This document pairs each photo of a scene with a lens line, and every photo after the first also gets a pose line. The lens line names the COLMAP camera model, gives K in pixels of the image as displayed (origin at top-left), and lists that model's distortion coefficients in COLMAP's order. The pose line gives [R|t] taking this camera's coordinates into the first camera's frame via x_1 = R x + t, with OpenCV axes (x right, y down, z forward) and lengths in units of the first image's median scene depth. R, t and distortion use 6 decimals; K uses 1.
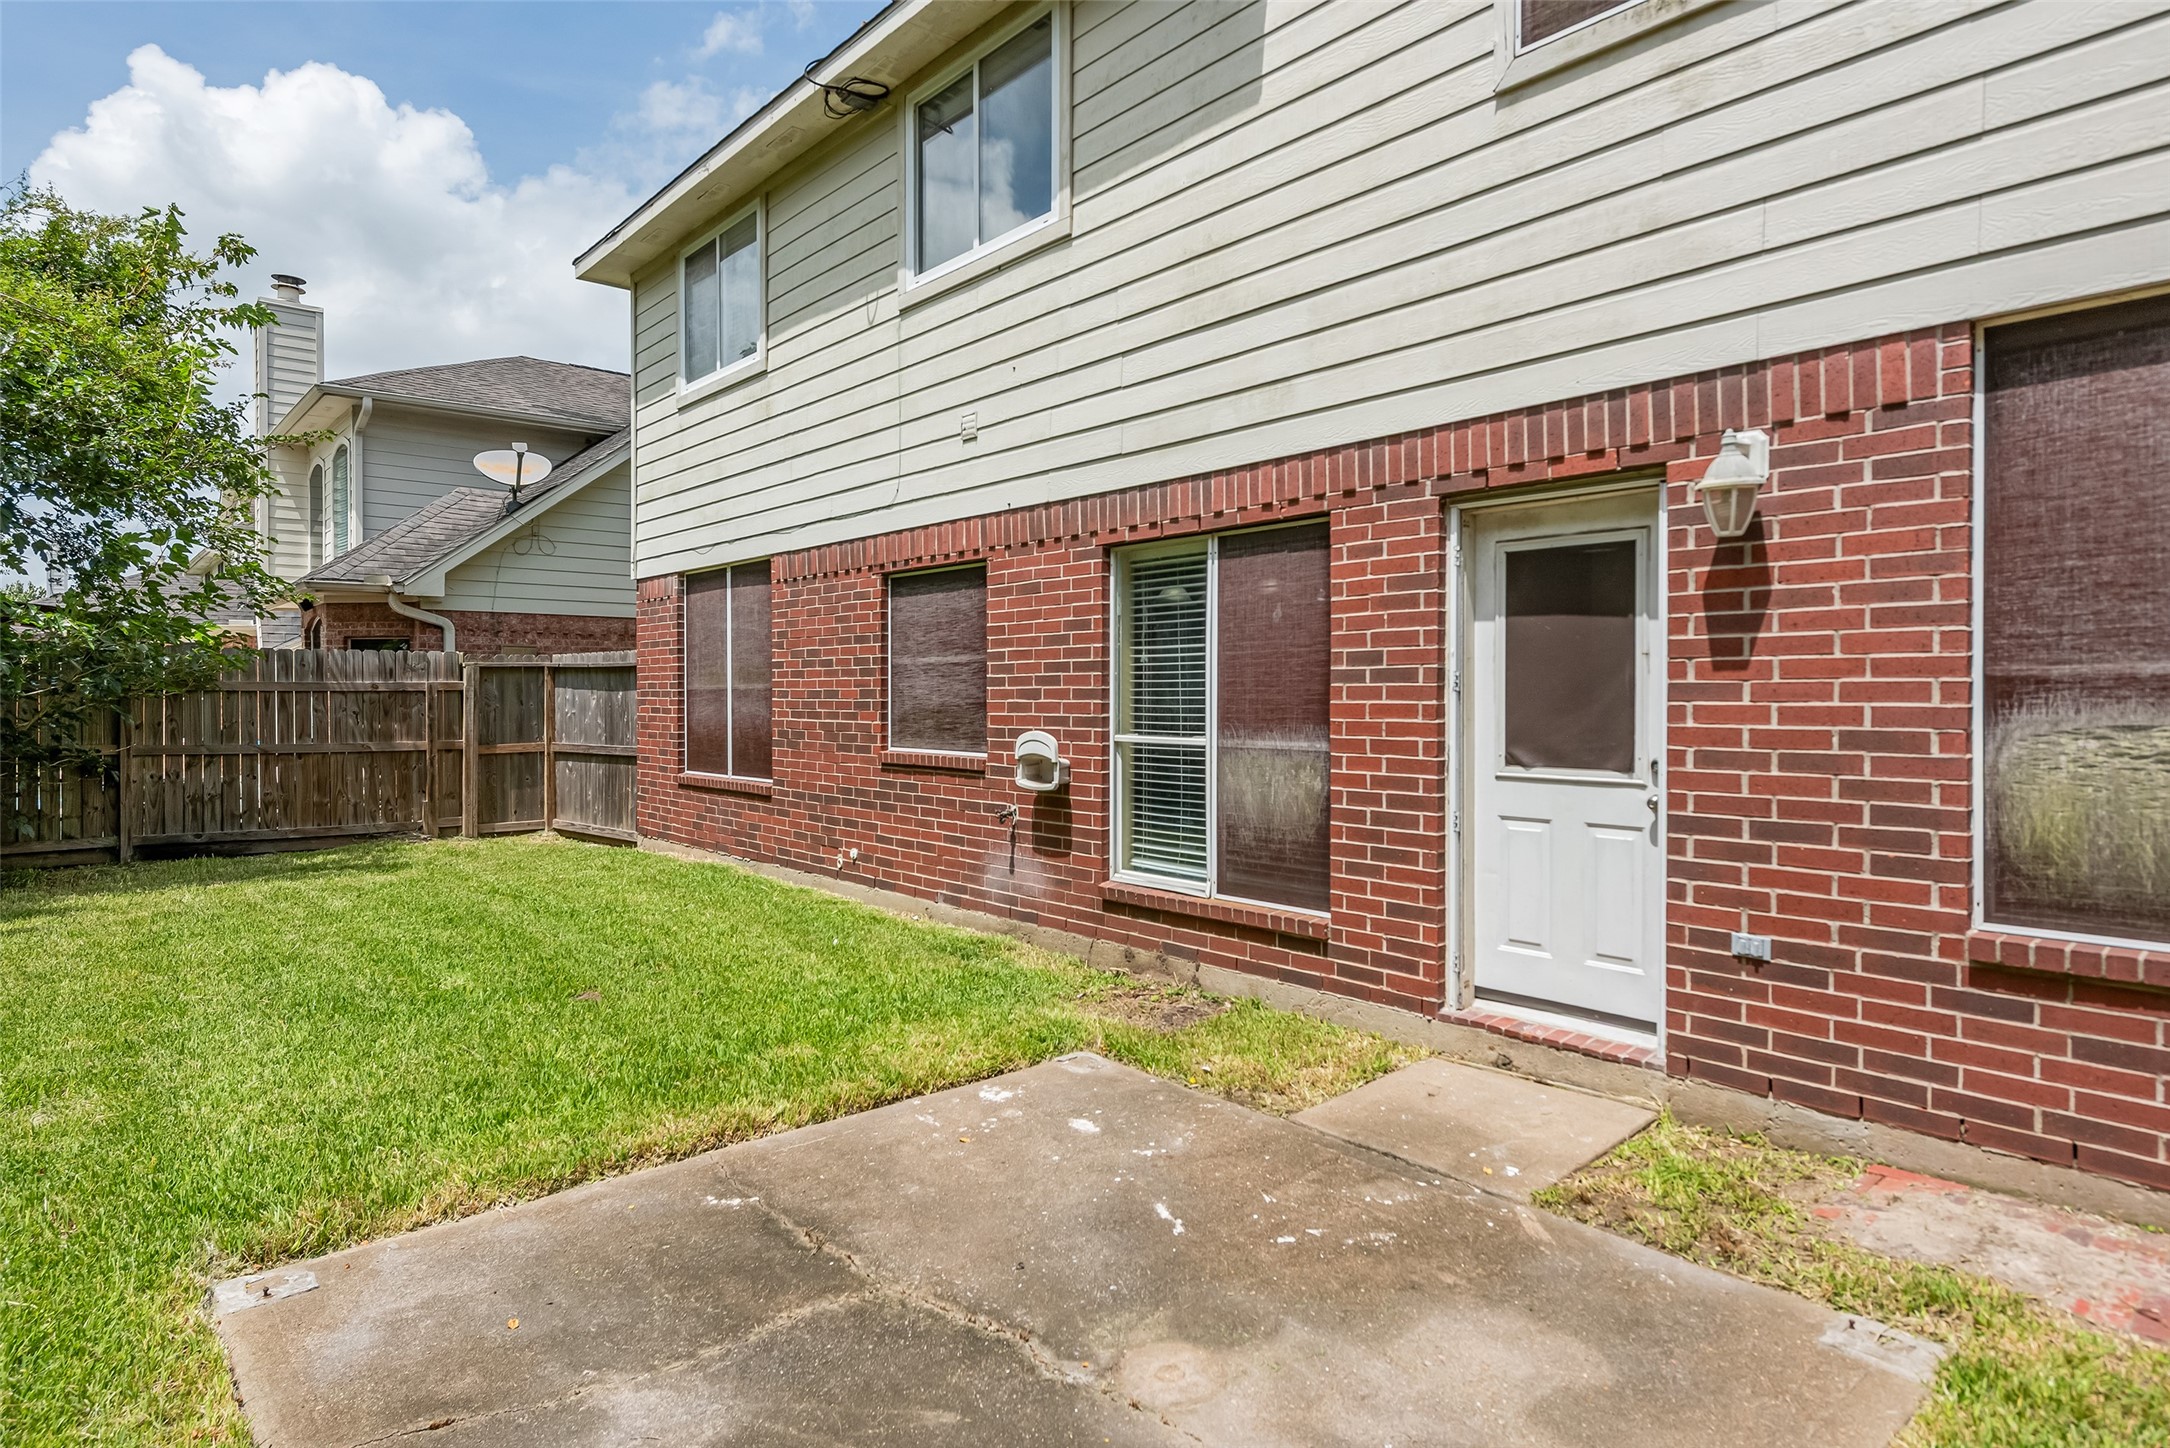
lens RADIAL K [[1219.8, 0, 1086.6], [0, 1219.8, 716.1], [0, 0, 1]] dist [0.036123, -0.000833]
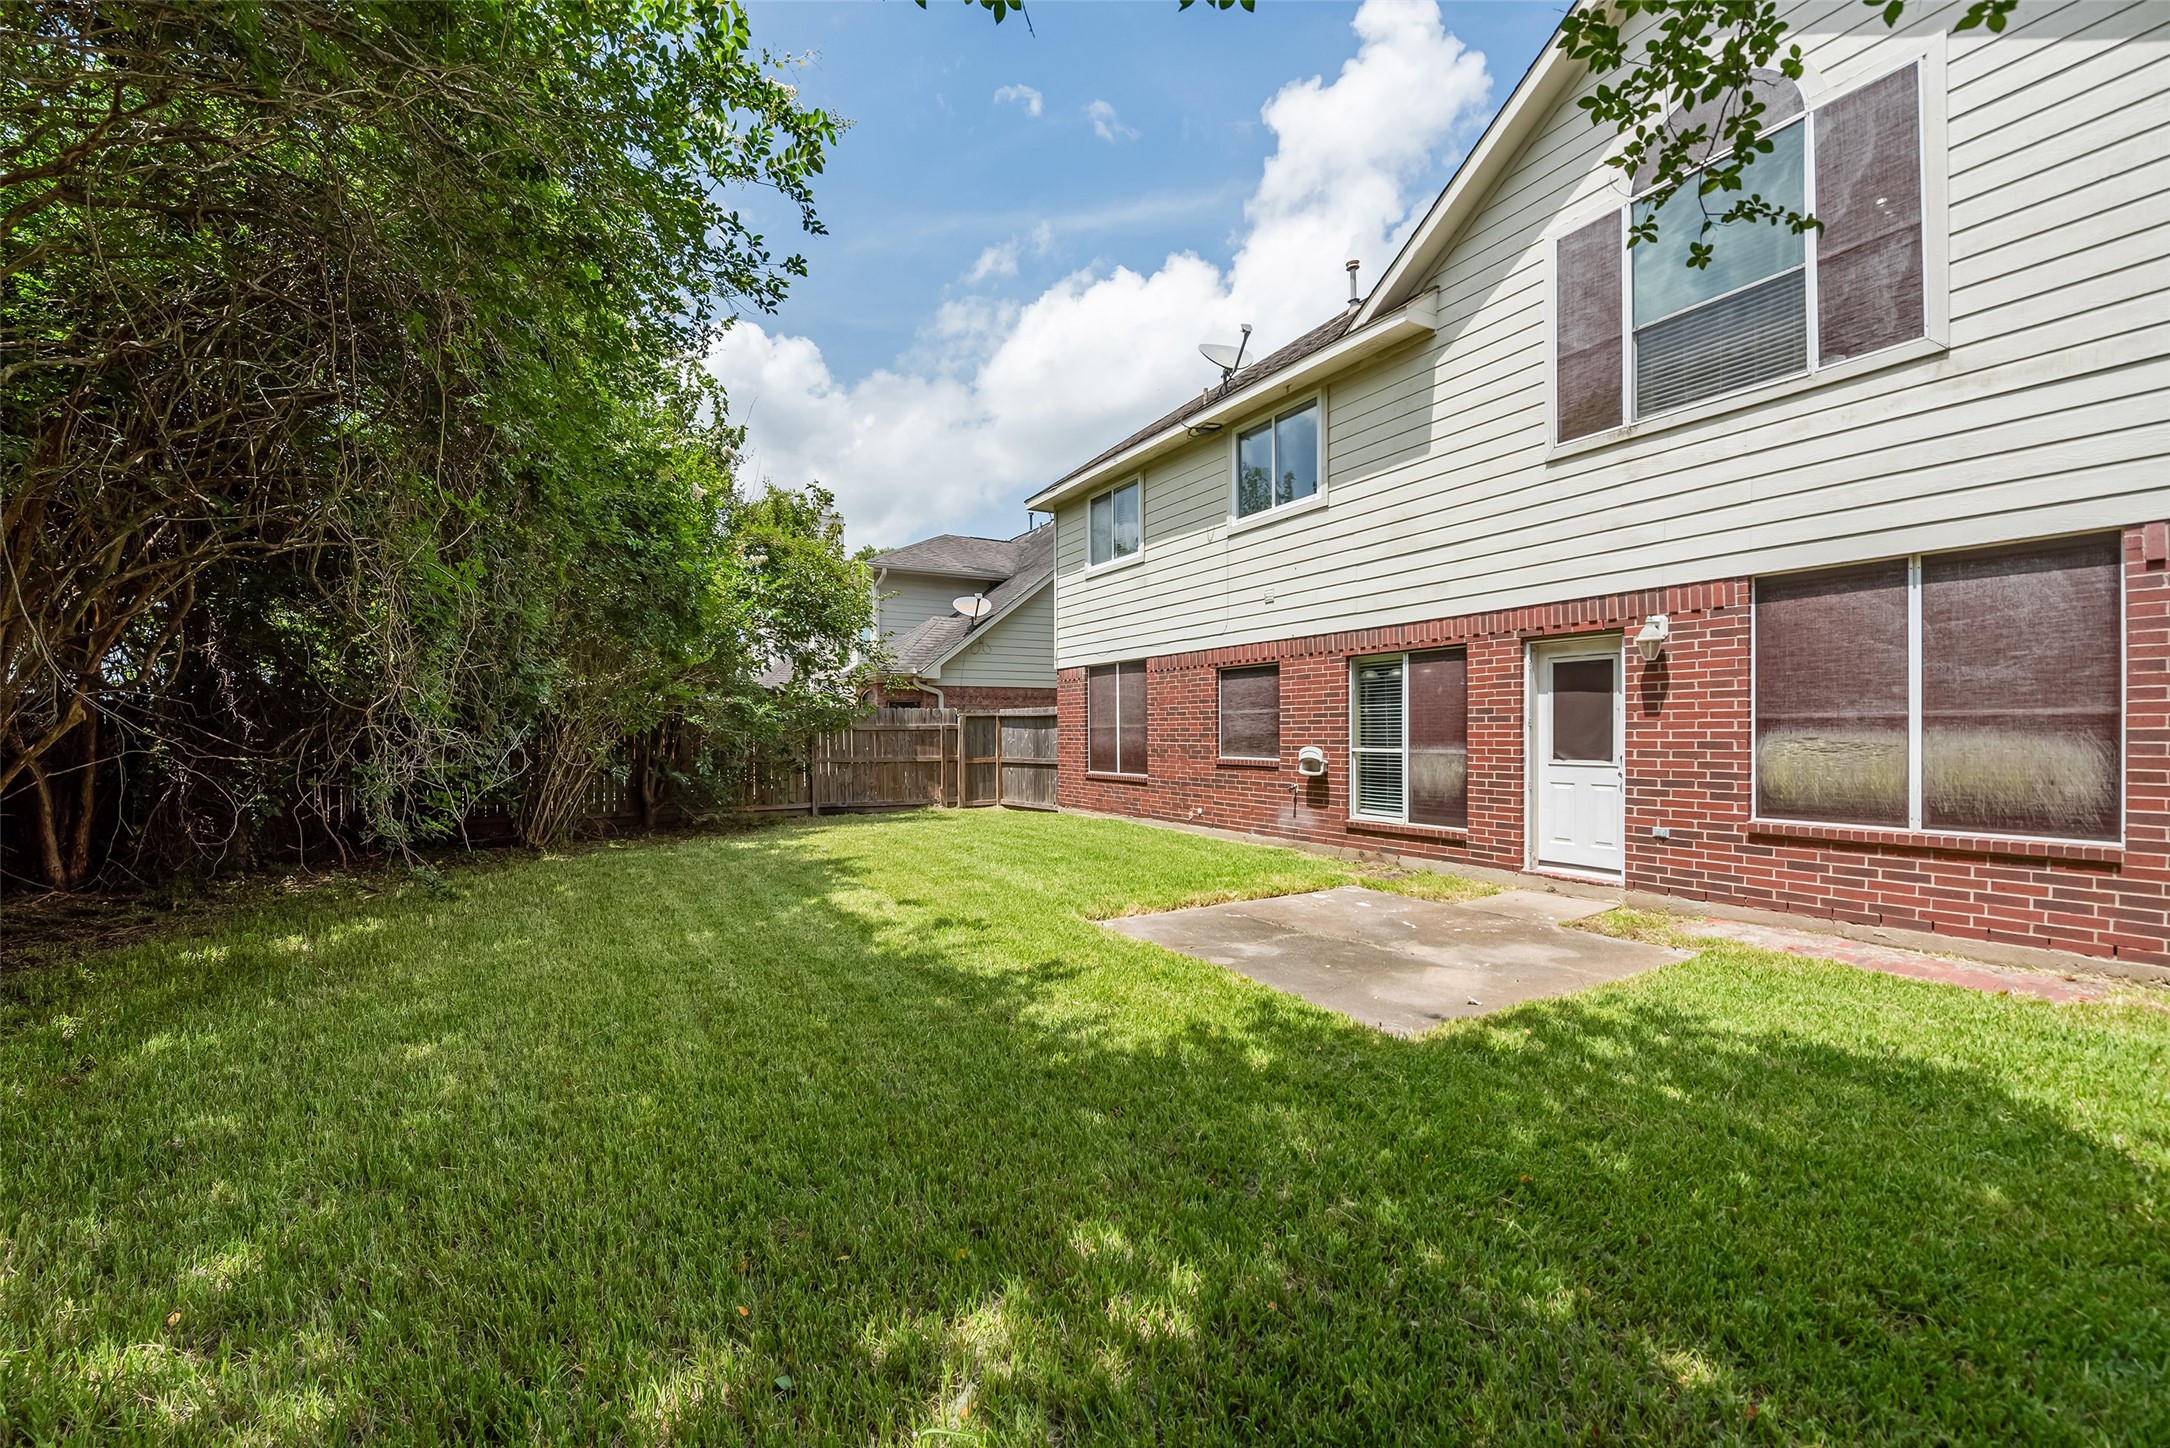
lens RADIAL K [[865.5, 0, 1079.1], [0, 865.5, 743.7], [0, 0, 1]] dist [0.010290, -0.002499]
pose [[0.980111, -0.002359, -0.198434, -0.157506], [0.001794, 0.999994, -0.003028, 0.012852], [0.198440, 0.002612, 0.980110, -0.596871]]
